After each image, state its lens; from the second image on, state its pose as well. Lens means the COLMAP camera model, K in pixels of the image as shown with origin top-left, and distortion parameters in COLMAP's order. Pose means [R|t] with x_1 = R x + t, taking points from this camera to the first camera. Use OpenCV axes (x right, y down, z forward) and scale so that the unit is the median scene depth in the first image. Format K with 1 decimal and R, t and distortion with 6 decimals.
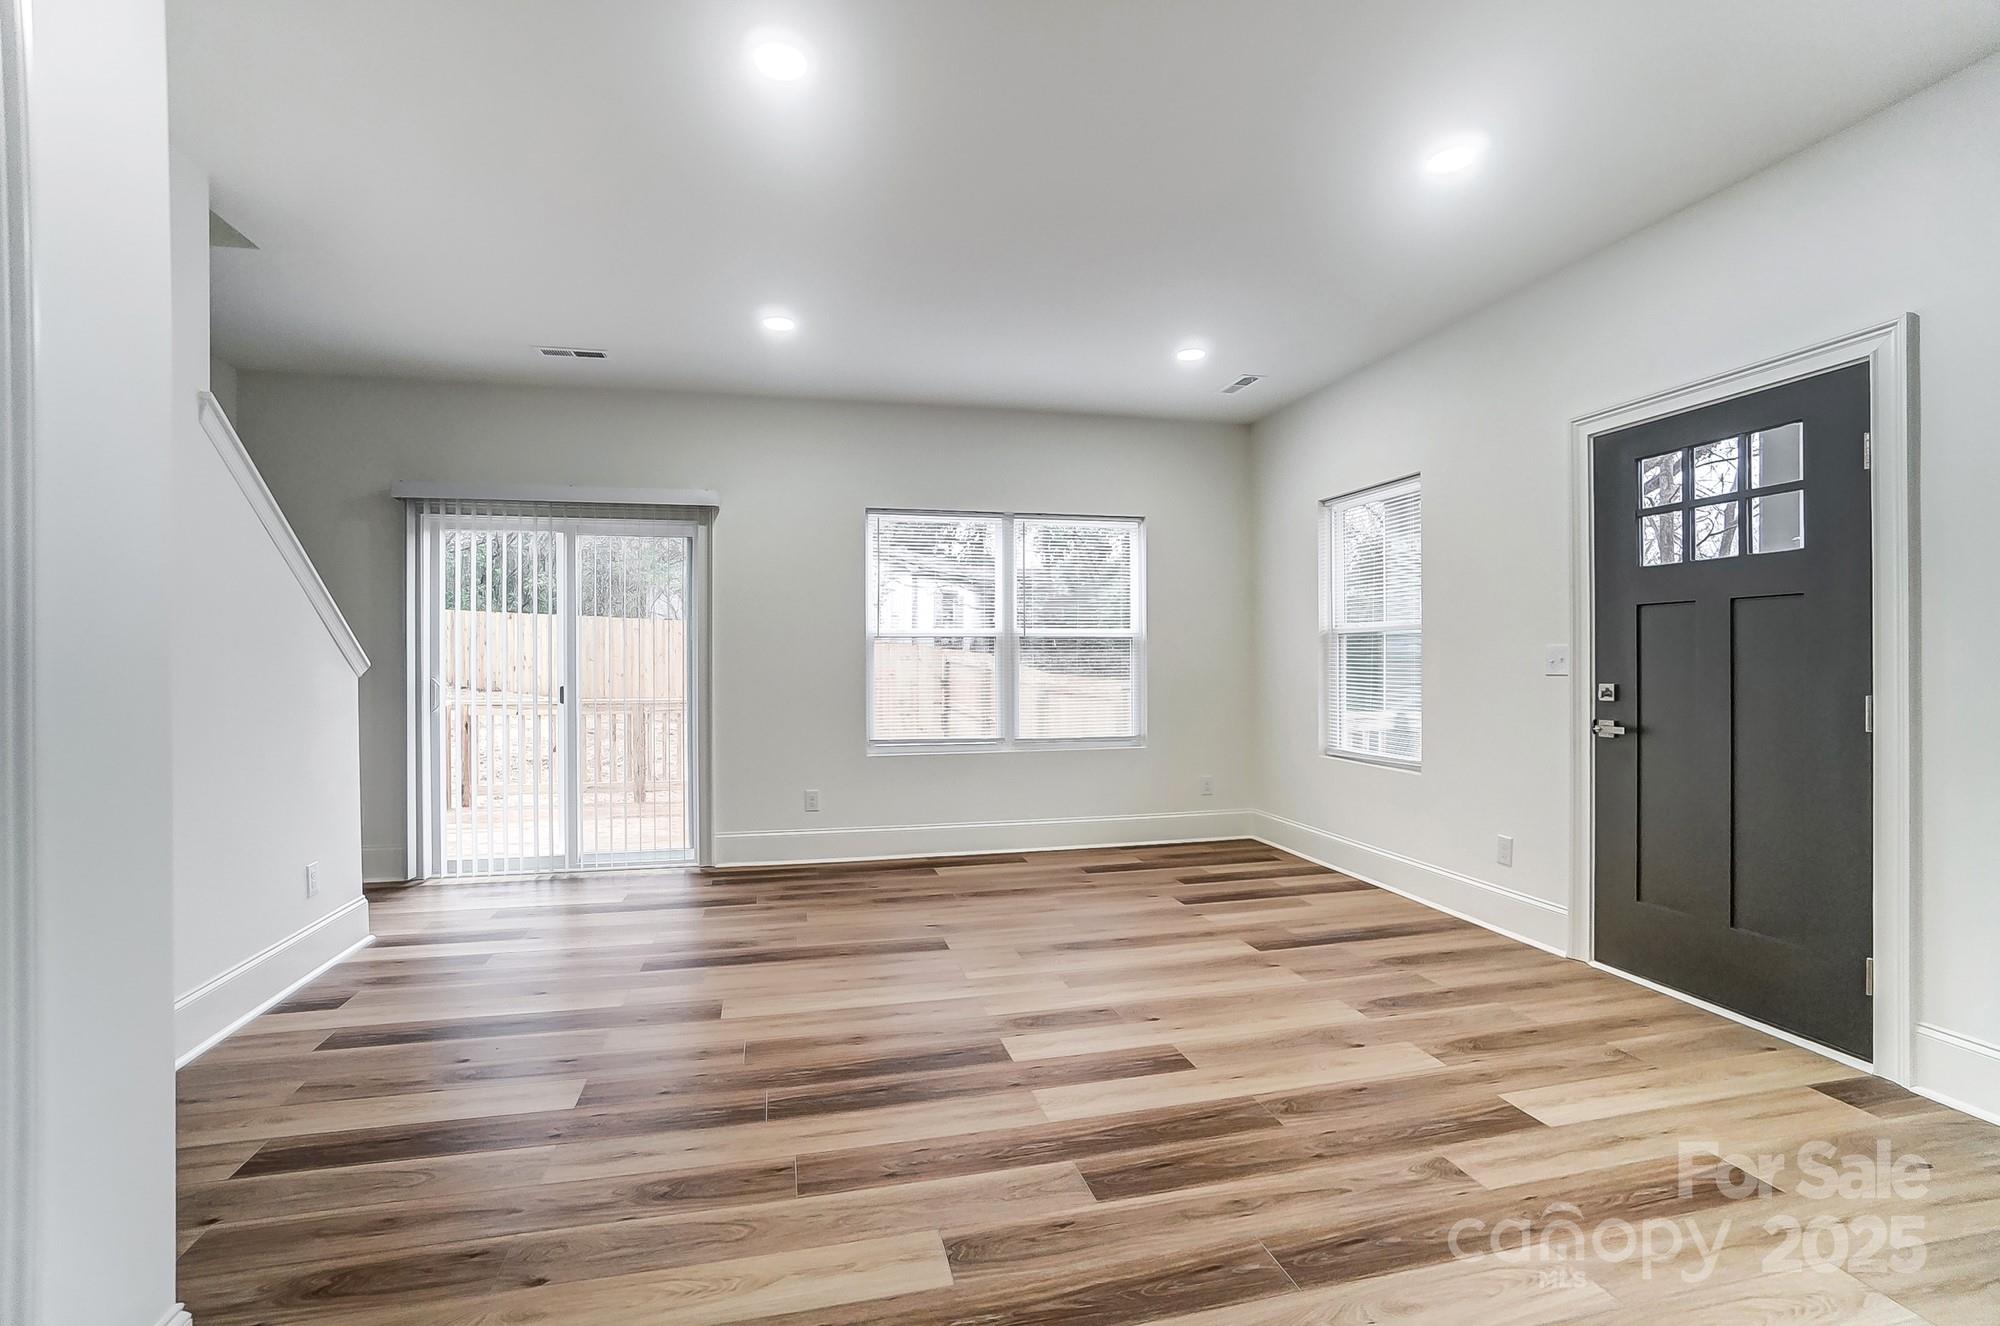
lens RADIAL K [[915.3, 0, 1000.7], [0, 915.3, 660.3], [0, 0, 1]] dist [-0.029052, 0.007599]
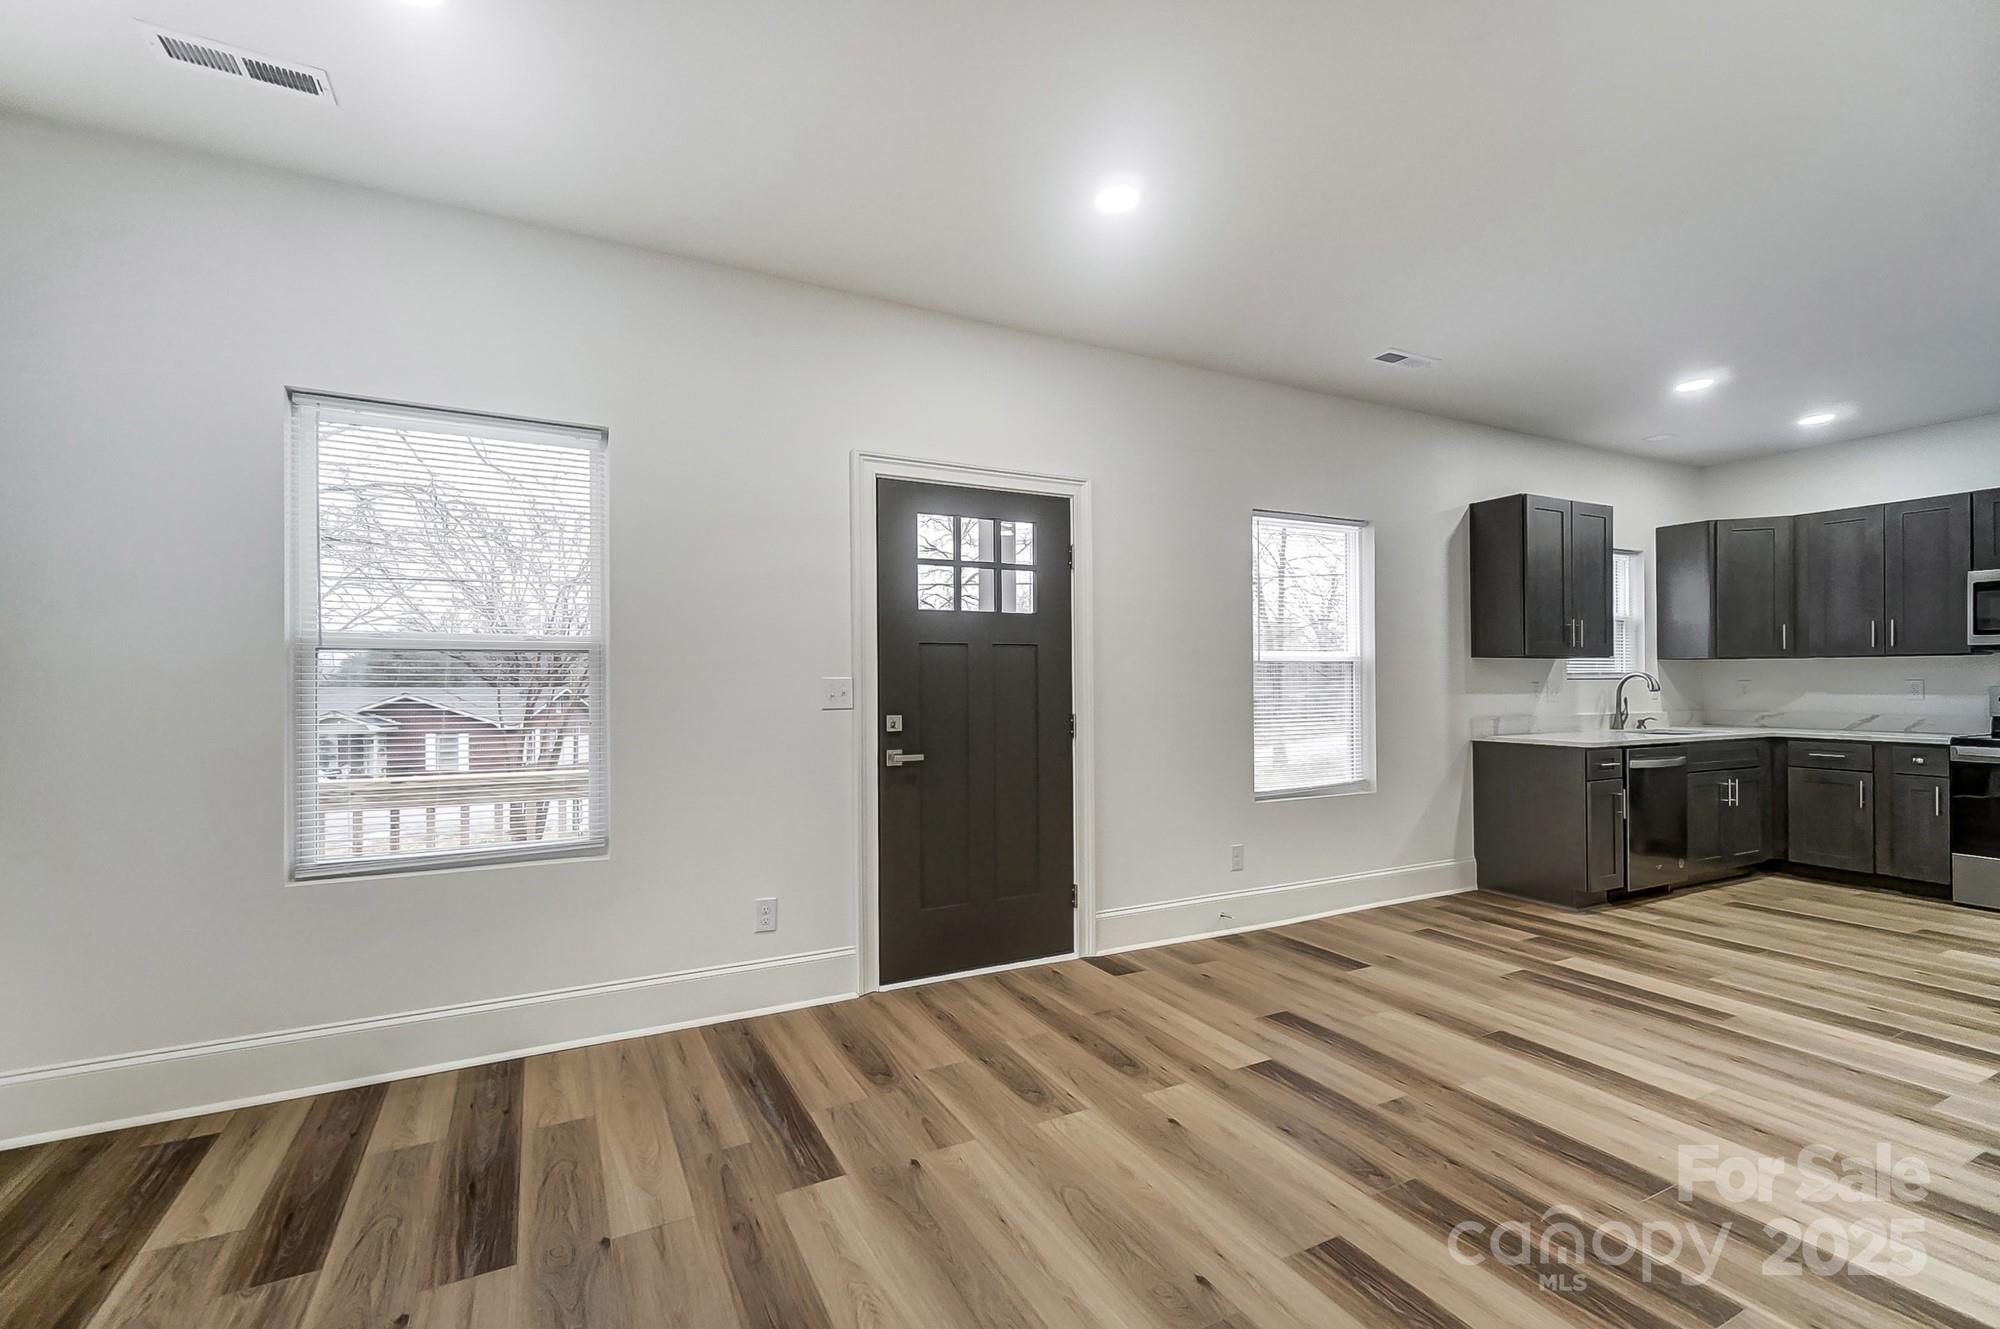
lens RADIAL K [[849.0, 0, 987.6], [0, 849.0, 676.1], [0, 0, 1]] dist [0.010674, 0.000835]
pose [[-0.242165, 0.011752, 0.970164, -0.352141], [0.002177, 0.999931, -0.011569, -0.007898], [-0.970233, -0.000690, -0.242173, 1.263211]]
